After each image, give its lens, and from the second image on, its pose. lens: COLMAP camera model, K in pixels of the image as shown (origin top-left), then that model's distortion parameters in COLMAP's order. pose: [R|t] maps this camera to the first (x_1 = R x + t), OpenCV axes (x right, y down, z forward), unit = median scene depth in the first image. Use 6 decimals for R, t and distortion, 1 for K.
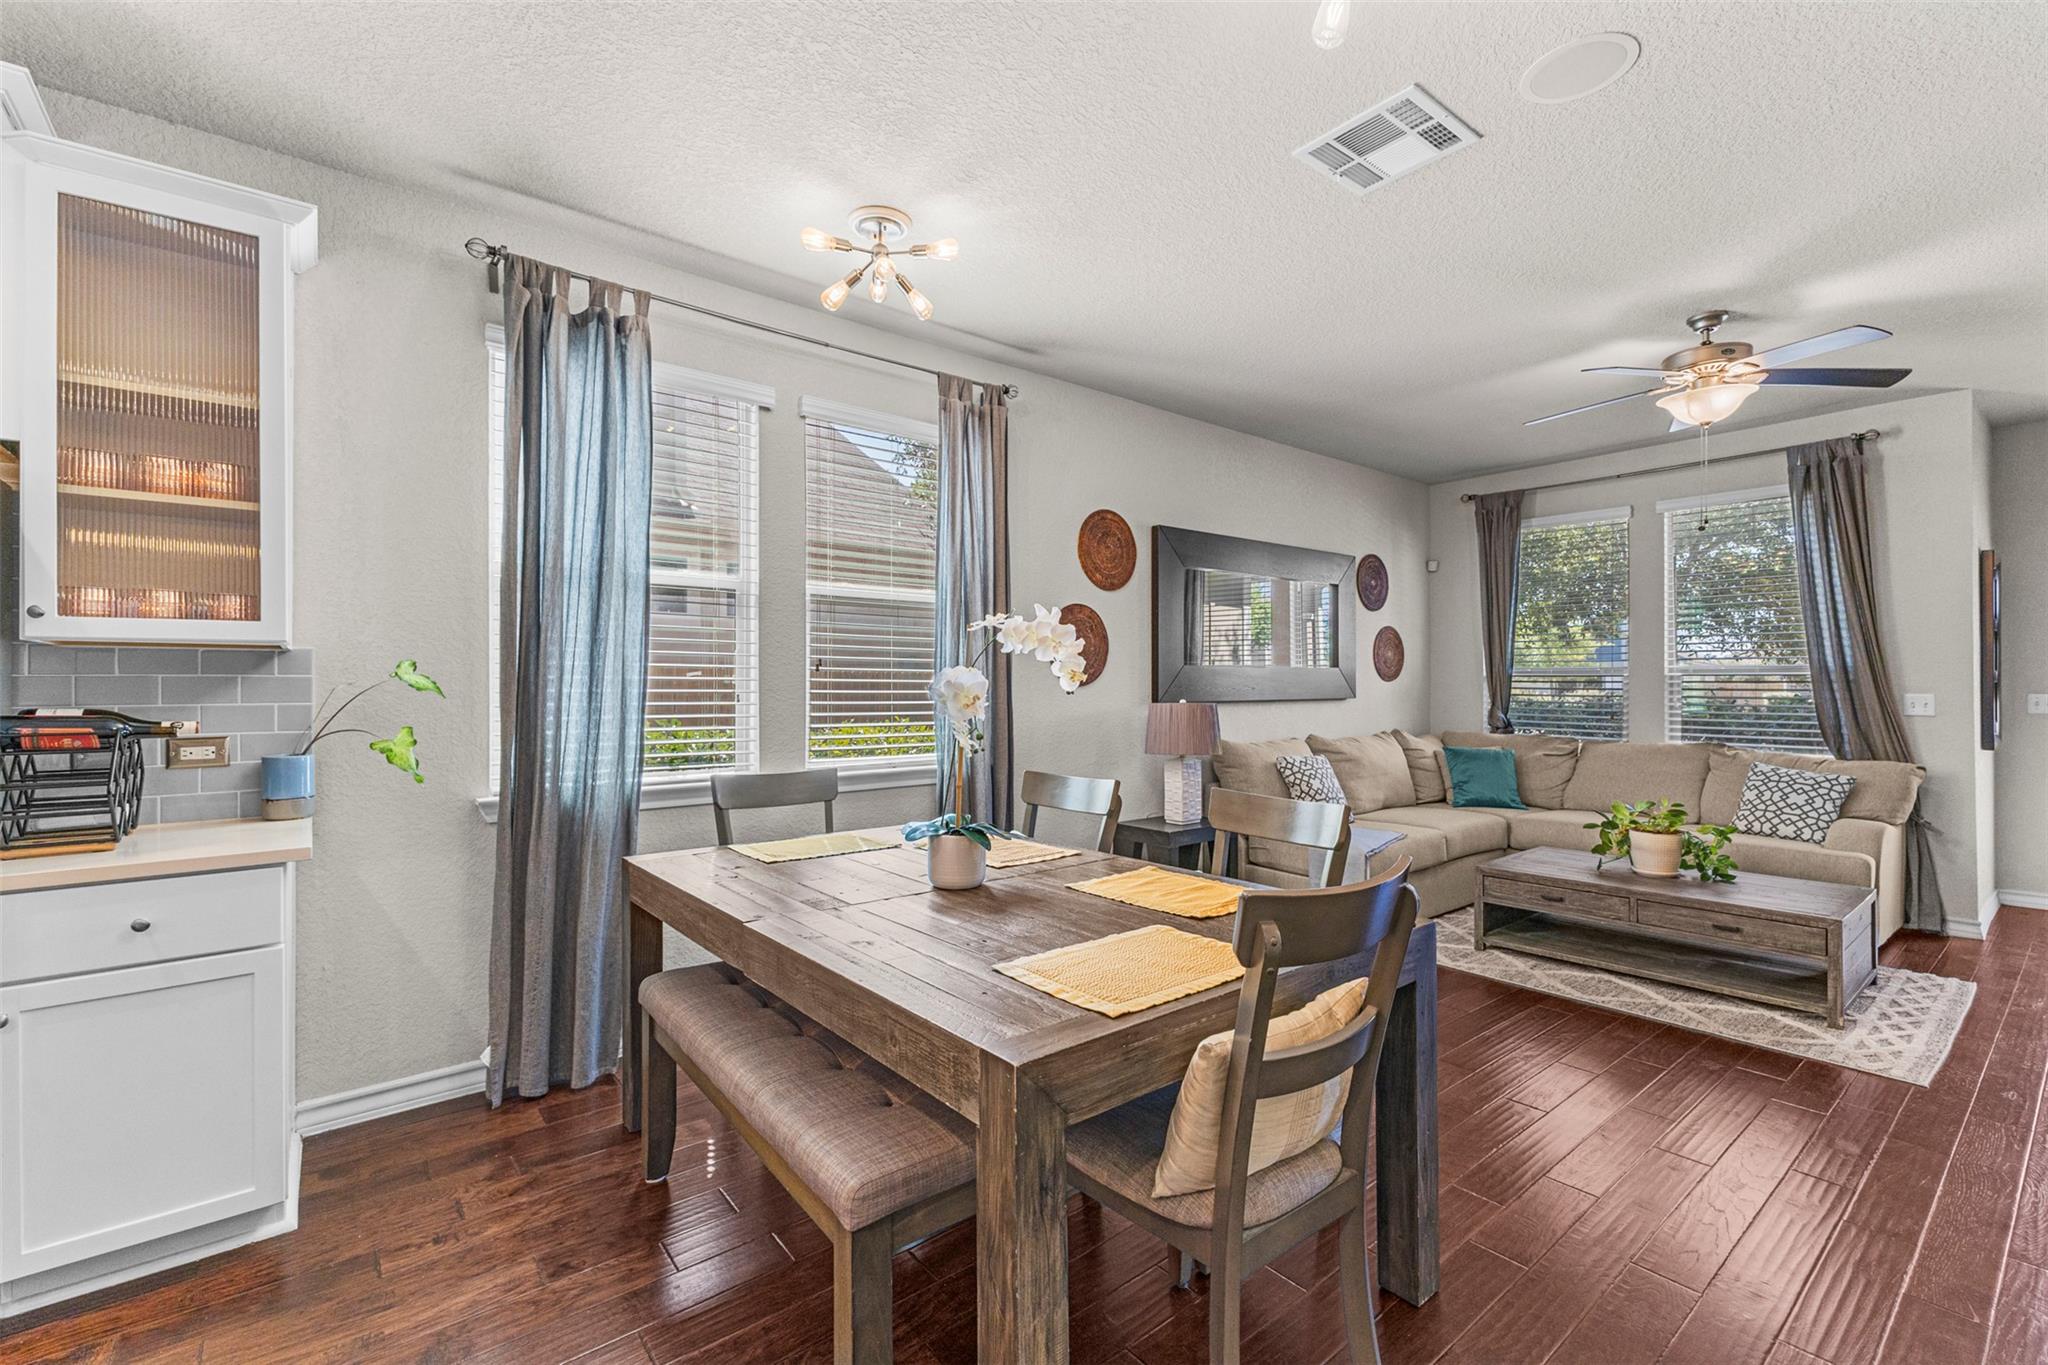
lens RADIAL K [[883.5, 0, 1024.6], [0, 883.5, 680.5], [0, 0, 1]] dist [0.011967, -0.003541]
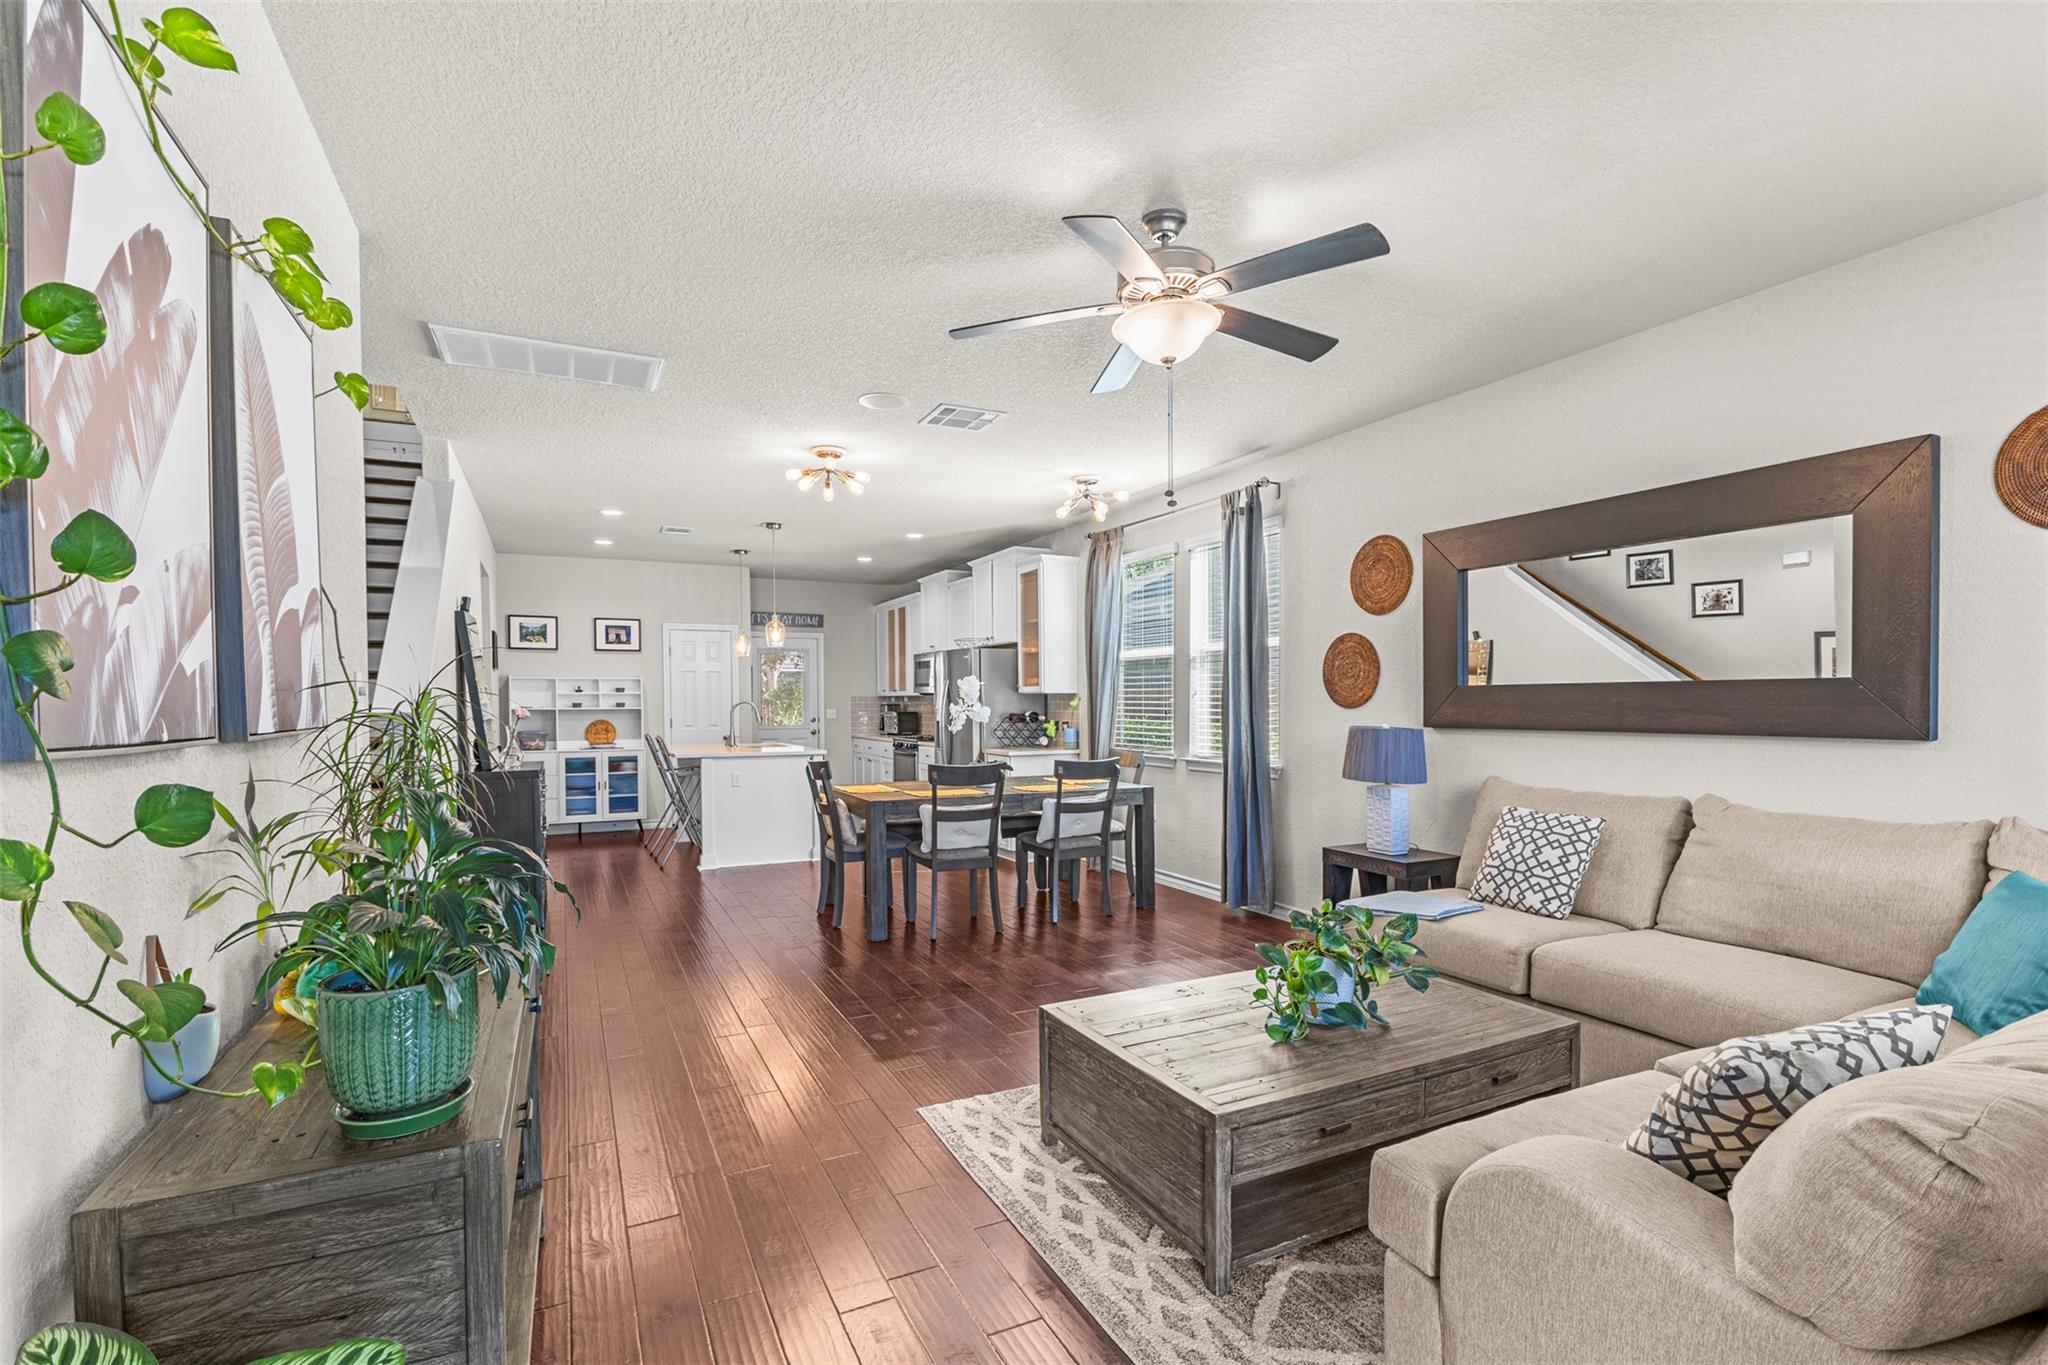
lens RADIAL K [[935.5, 0, 1019.5], [0, 935.5, 726.9], [0, 0, 1]] dist [-0.004651, -0.000039]
pose [[-0.221630, 0.031306, -0.974628, 1.422245], [0.011104, 0.999501, 0.029580, -0.010306], [0.975068, -0.004267, -0.221867, 0.955003]]
